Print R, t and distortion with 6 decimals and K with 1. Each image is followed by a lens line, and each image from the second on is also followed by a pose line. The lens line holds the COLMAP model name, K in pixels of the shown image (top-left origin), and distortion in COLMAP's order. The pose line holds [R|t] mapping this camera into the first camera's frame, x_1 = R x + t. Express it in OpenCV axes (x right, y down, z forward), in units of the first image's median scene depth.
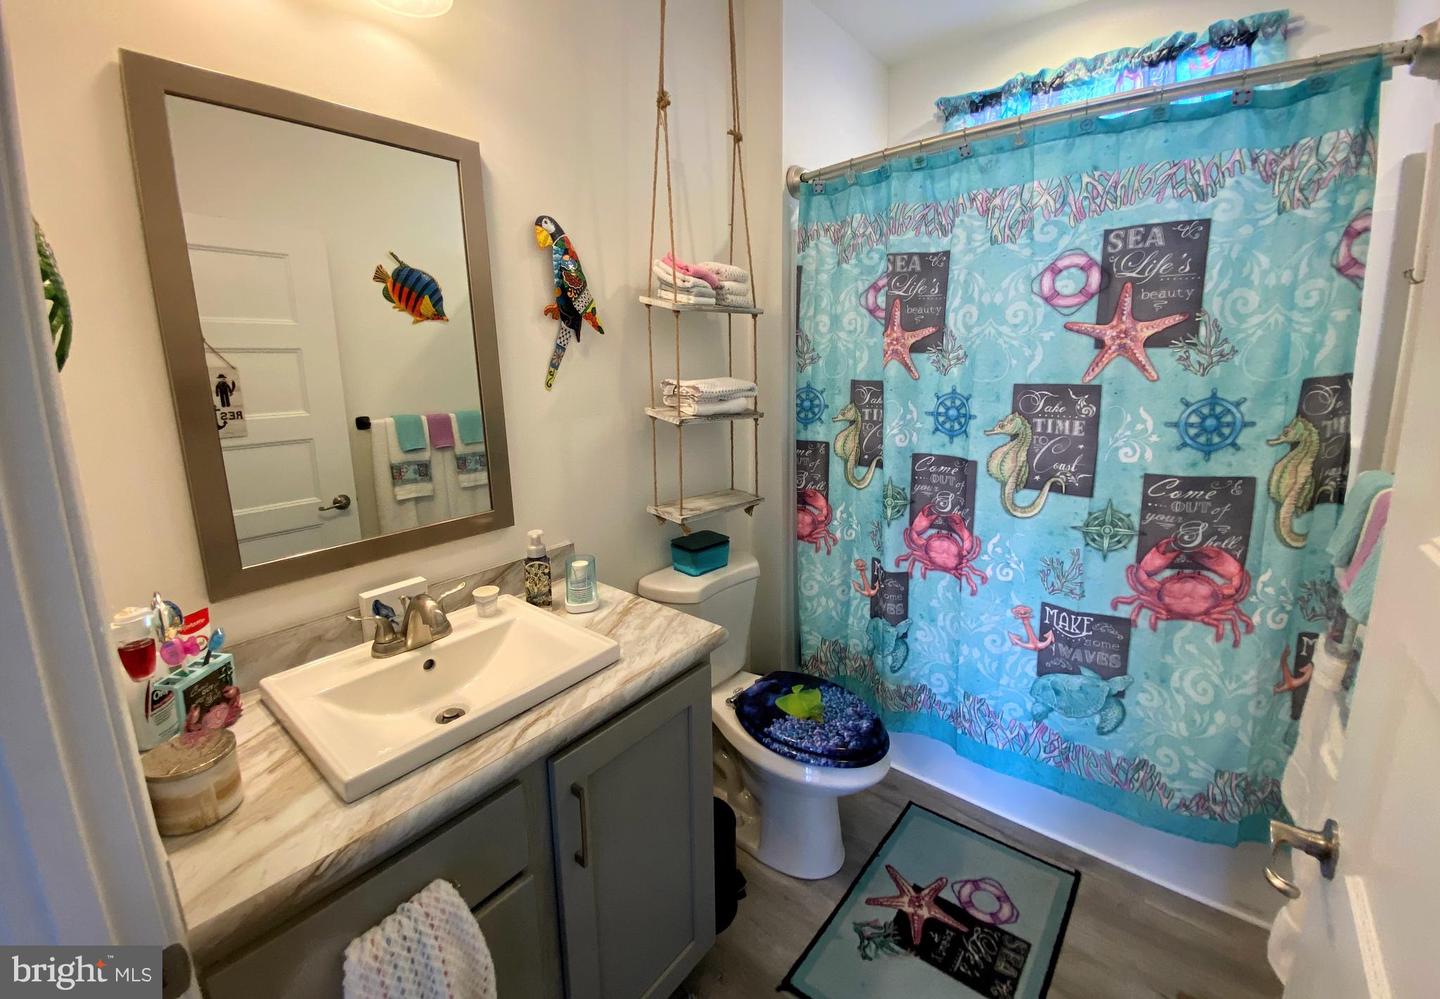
lens RADIAL K [[592.7, 0, 717.3], [0, 592.7, 504.2], [0, 0, 1]] dist [-0.007356, -0.000123]
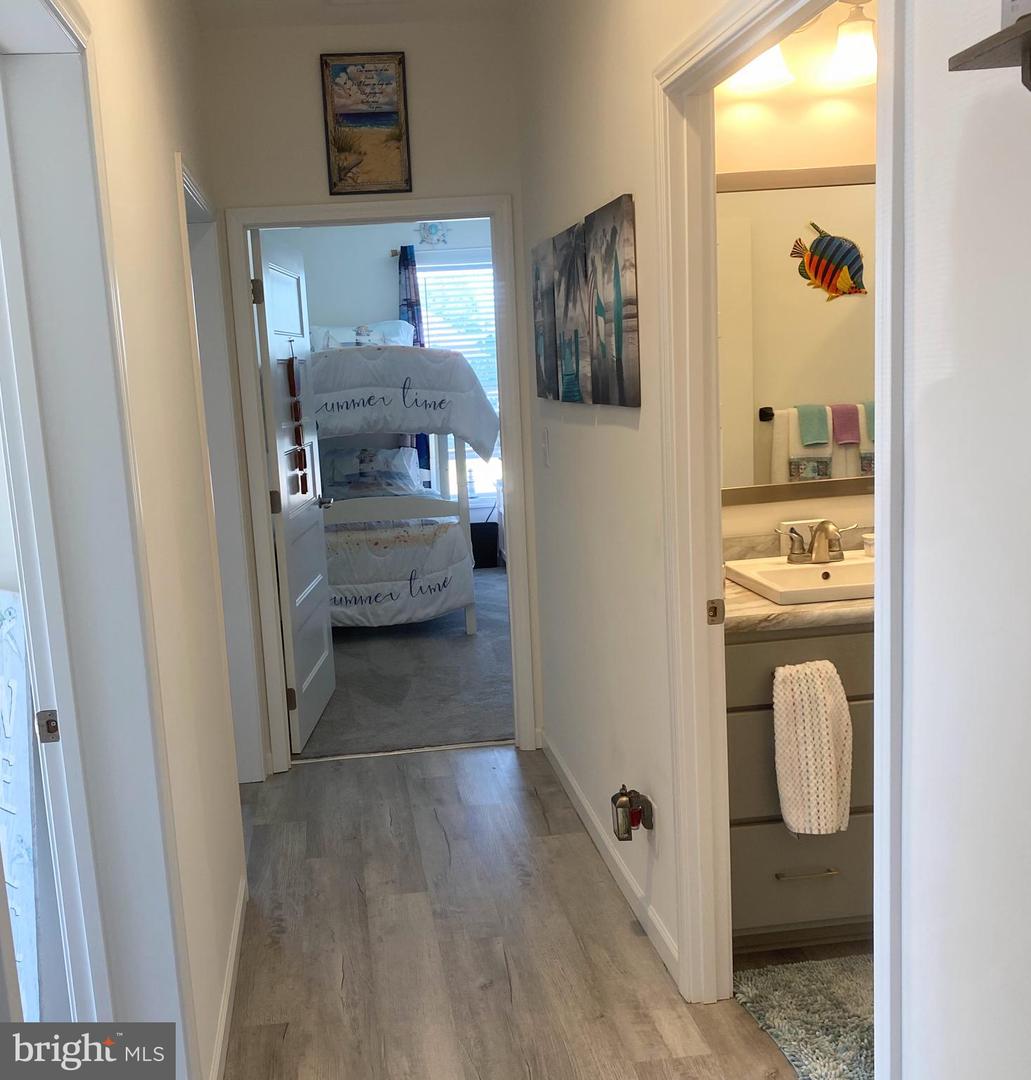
lens RADIAL K [[1101.9, 0, 513.1], [0, 1101.9, 541.5], [0, 0, 1]] dist [-0.028793, 0.000000]
pose [[0.751516, 0.072855, -0.655680, 0.227378], [-0.106599, 0.994233, -0.011707, 0.116638], [0.651045, 0.078693, 0.754949, -0.505009]]
